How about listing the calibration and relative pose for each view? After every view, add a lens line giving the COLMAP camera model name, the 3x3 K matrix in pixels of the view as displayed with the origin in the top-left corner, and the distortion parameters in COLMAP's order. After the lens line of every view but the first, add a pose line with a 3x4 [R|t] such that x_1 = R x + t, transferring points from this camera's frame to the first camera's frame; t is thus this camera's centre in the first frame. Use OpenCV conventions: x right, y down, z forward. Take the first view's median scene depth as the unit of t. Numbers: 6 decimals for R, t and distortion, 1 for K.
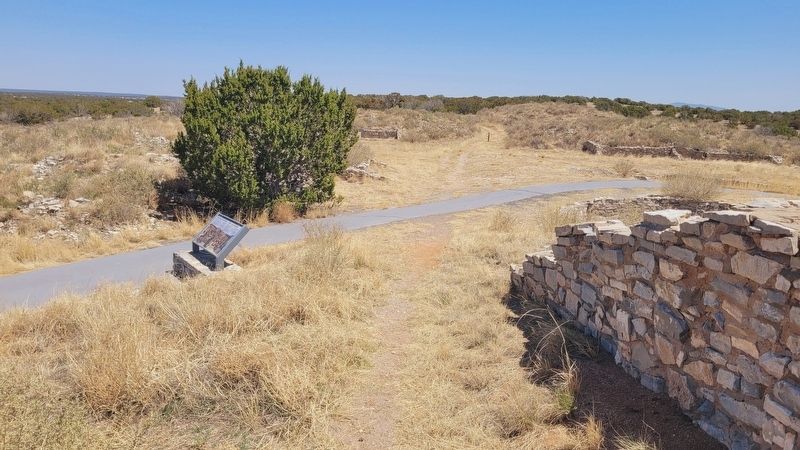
lens RADIAL K [[600.0, 0, 400.4], [0, 600.0, 223.7], [0, 0, 1]] dist [0.013406, -0.000840]
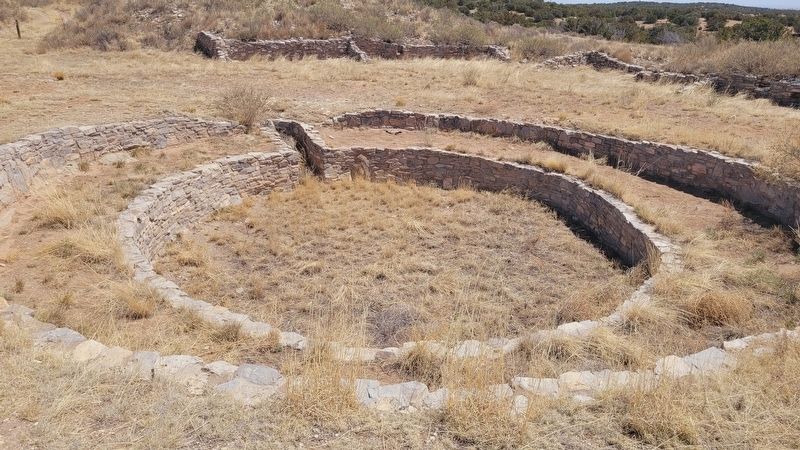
lens RADIAL K [[600.0, 0, 399.4], [0, 600.0, 225.9], [0, 0, 1]] dist [0.013406, -0.000840]
pose [[0.873674, -0.180901, 0.451629, 0.202446], [0.097914, 0.974686, 0.200999, -0.063449], [-0.476557, -0.131387, 0.869270, 0.456162]]
